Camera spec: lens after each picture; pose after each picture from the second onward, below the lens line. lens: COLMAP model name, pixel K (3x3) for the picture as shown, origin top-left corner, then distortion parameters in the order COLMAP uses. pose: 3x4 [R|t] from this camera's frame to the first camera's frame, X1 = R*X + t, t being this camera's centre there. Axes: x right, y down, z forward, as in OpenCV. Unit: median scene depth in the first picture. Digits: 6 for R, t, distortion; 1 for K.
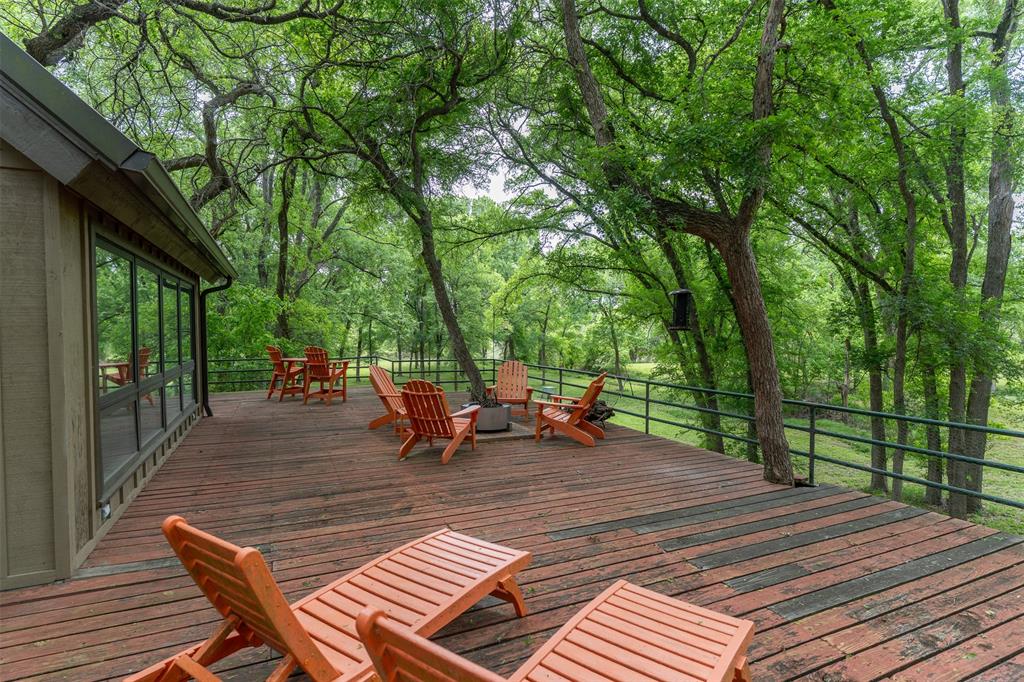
lens RADIAL K [[523.5, 0, 502.7], [0, 523.5, 338.5], [0, 0, 1]] dist [-0.001536, 0.001027]
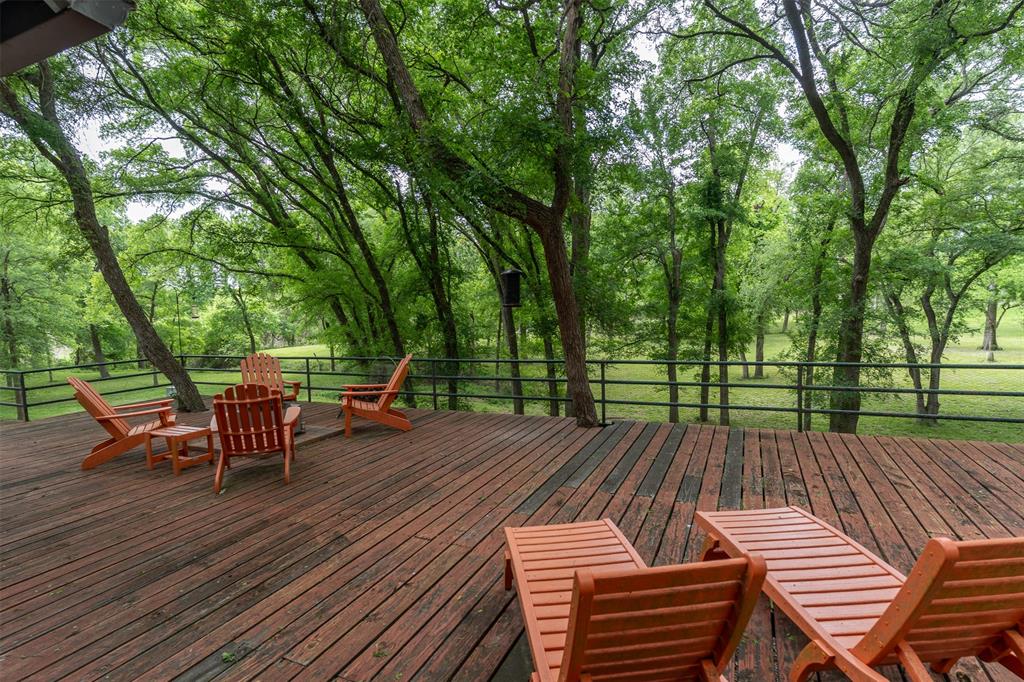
lens RADIAL K [[523.5, 0, 512.9], [0, 523.5, 342.7], [0, 0, 1]] dist [-0.001536, 0.001027]
pose [[0.752284, -0.079676, 0.654003, -0.507933], [0.051119, 0.996727, 0.062628, -0.013841], [-0.656853, -0.013683, 0.753895, 0.226540]]
